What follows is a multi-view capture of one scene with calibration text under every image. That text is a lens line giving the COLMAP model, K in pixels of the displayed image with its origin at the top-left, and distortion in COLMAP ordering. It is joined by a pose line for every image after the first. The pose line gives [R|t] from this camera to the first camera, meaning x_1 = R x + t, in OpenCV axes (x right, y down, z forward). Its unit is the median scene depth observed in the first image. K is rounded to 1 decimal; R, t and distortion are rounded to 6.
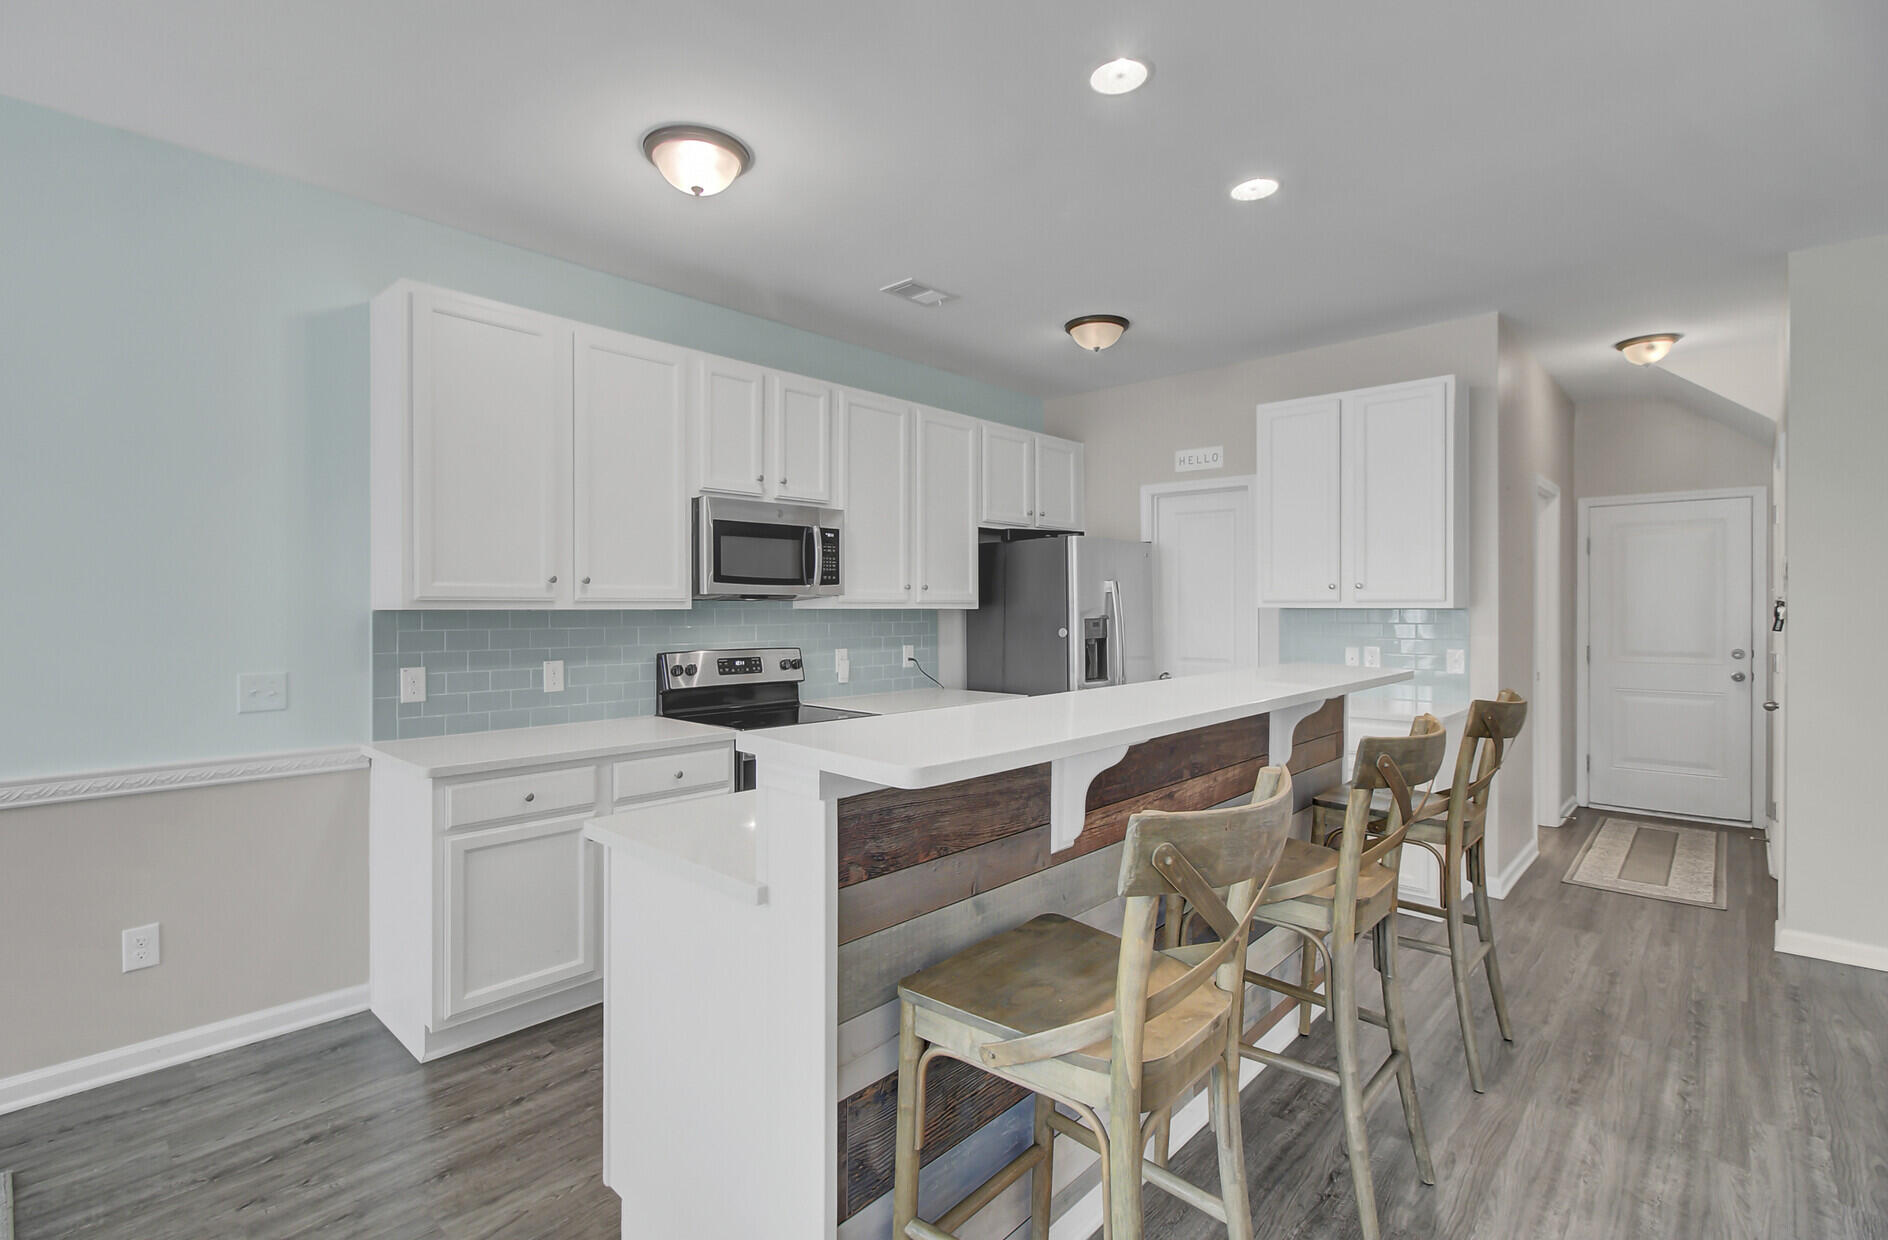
lens RADIAL K [[874.0, 0, 919.0], [0, 874.0, 615.4], [0, 0, 1]] dist [0.000870, 0.000630]
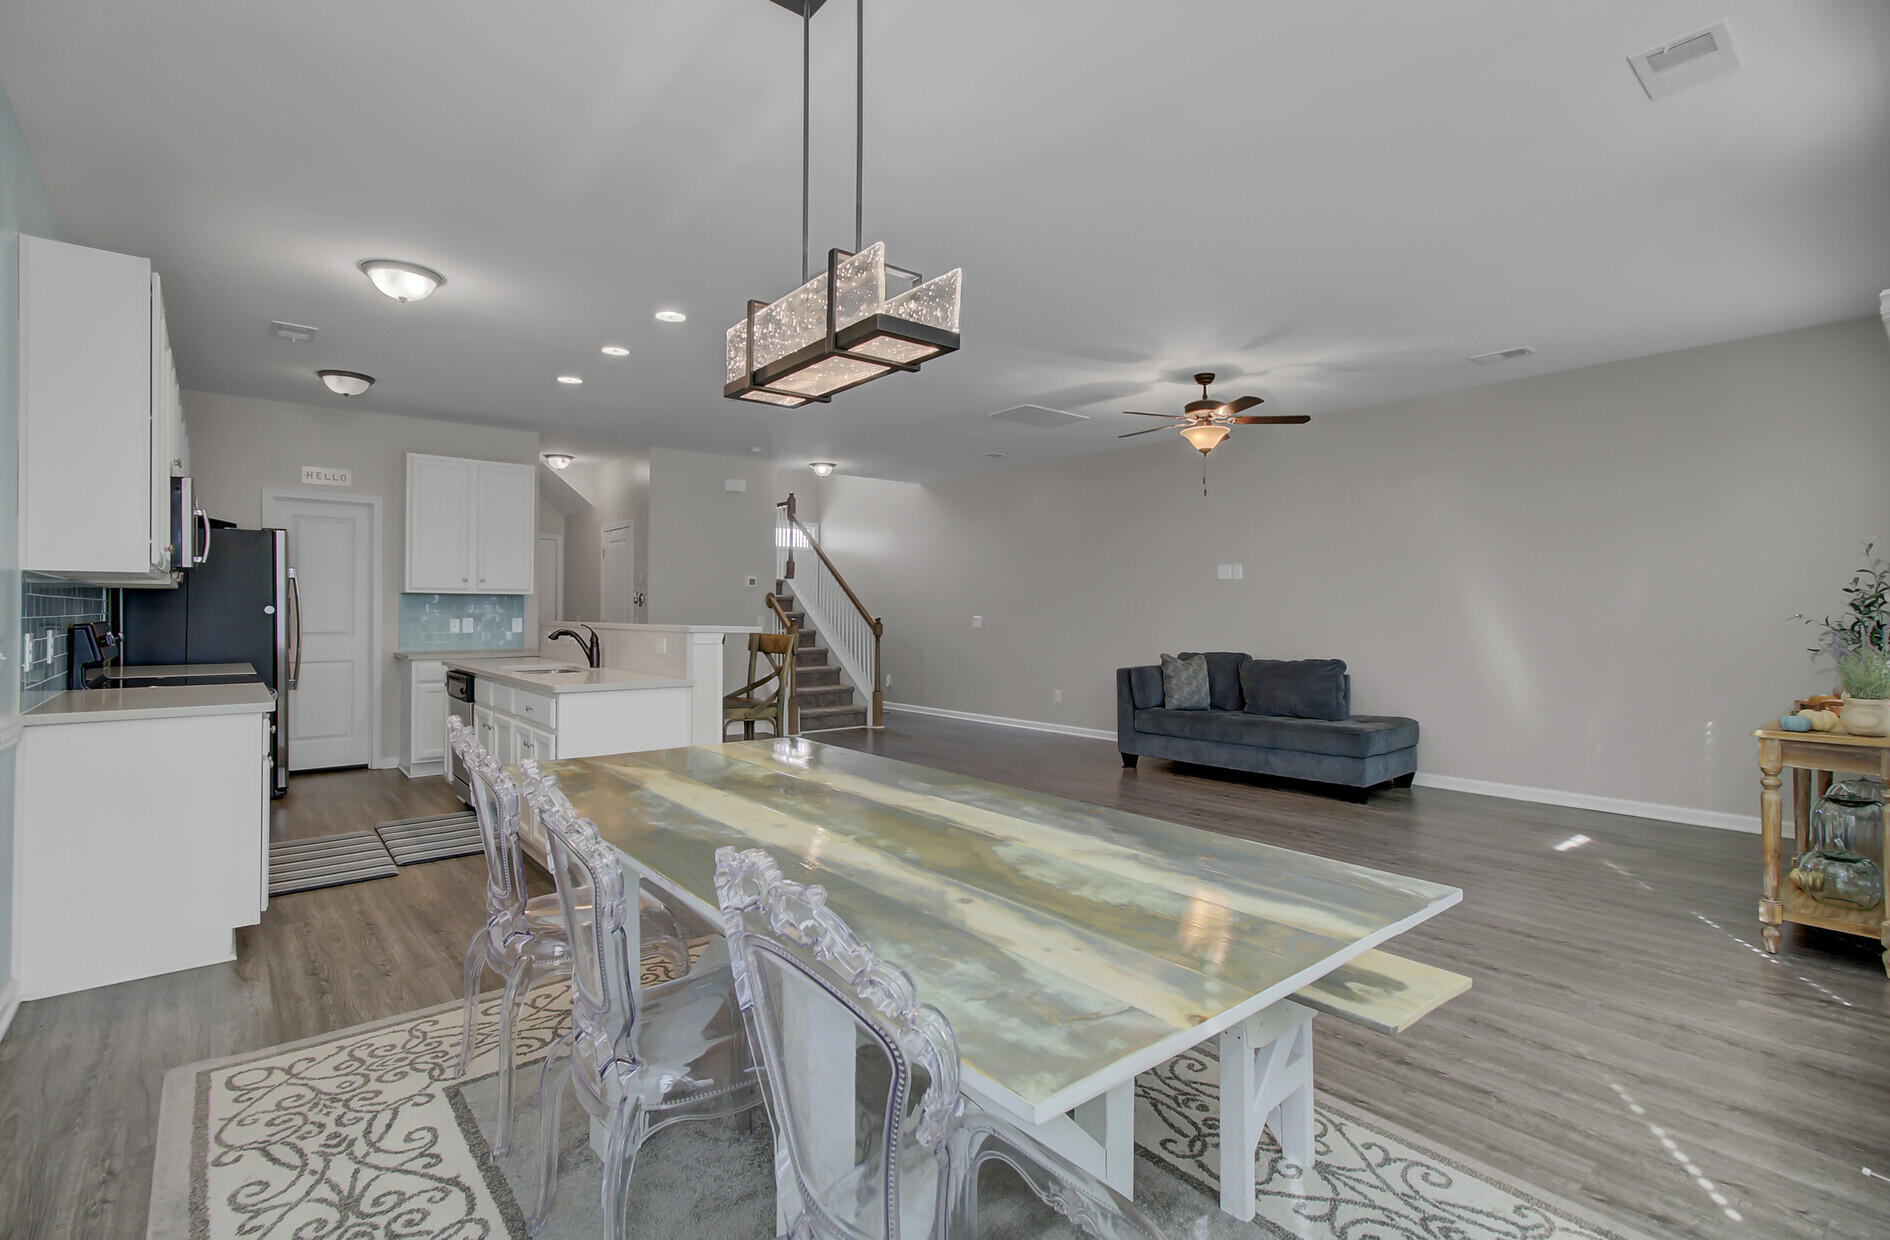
lens RADIAL K [[861.9, 0, 928.9], [0, 861.9, 609.7], [0, 0, 1]] dist [-0.003793, 0.001063]
pose [[0.130210, 0.001793, 0.991485, -1.118518], [0.006961, 0.999972, -0.002723, 0.036137], [-0.991462, 0.007256, 0.130194, -0.051618]]
